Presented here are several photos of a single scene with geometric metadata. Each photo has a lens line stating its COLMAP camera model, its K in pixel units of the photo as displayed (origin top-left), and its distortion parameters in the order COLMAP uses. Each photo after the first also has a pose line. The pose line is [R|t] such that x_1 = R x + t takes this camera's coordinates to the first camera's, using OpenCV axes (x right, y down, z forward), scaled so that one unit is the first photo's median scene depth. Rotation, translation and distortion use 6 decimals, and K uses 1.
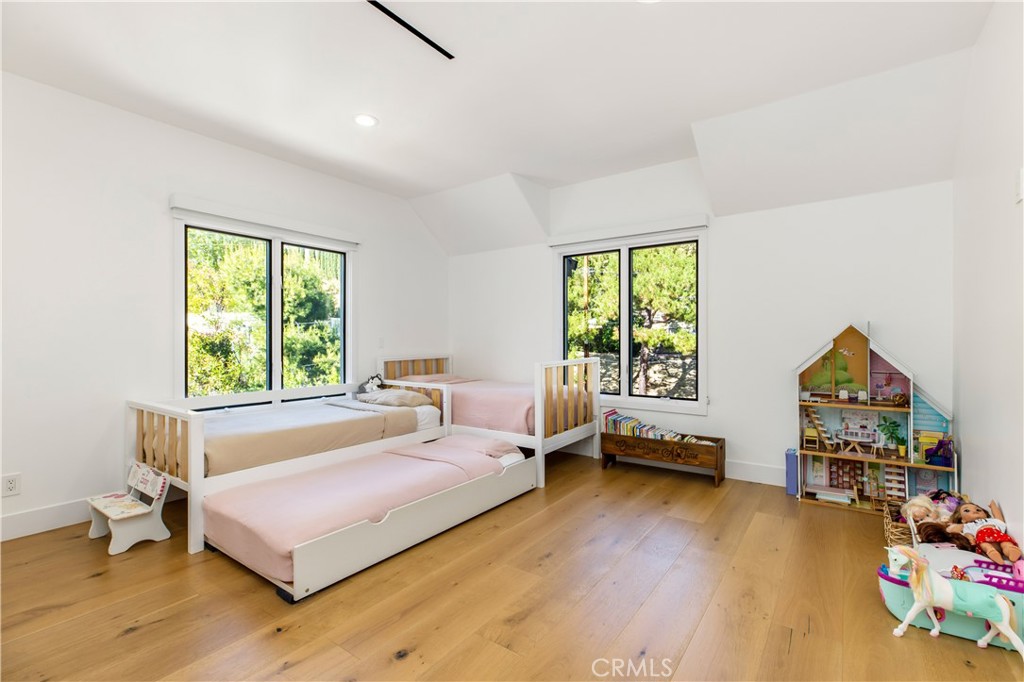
lens RADIAL K [[465.3, 0, 517.6], [0, 465.3, 342.1], [0, 0, 1]] dist [0.000572, 0.000009]
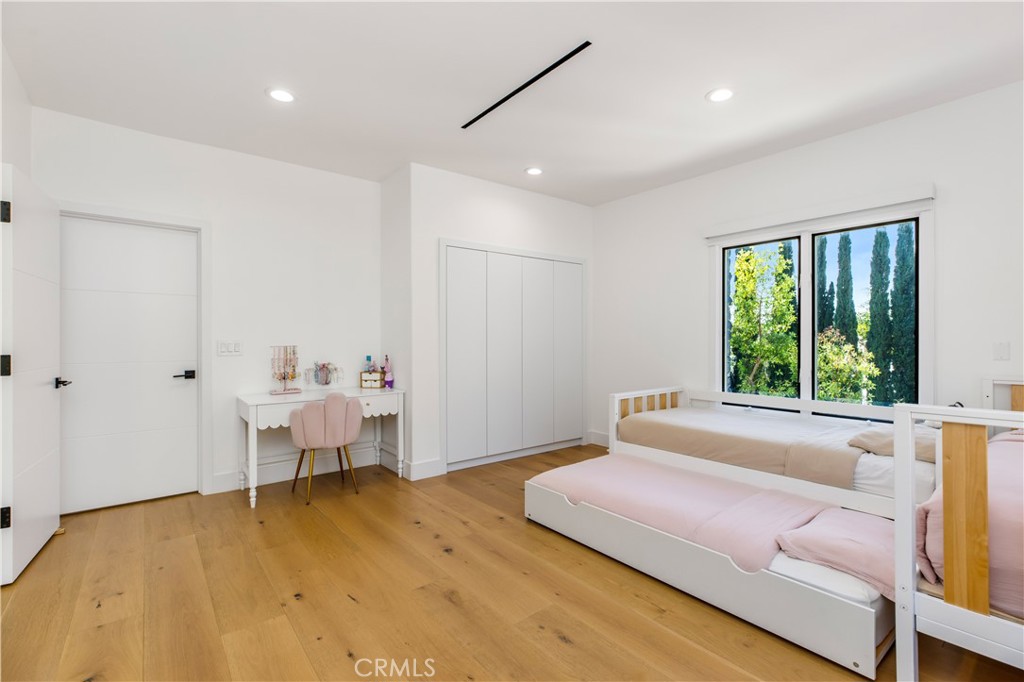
lens RADIAL K [[465.3, 0, 518.9], [0, 465.3, 337.6], [0, 0, 1]] dist [0.000572, 0.000009]
pose [[-0.280542, -0.009272, -0.959797, 0.835749], [-0.009028, 0.999935, -0.007021, -0.009858], [0.959799, 0.006696, -0.280607, 1.195044]]
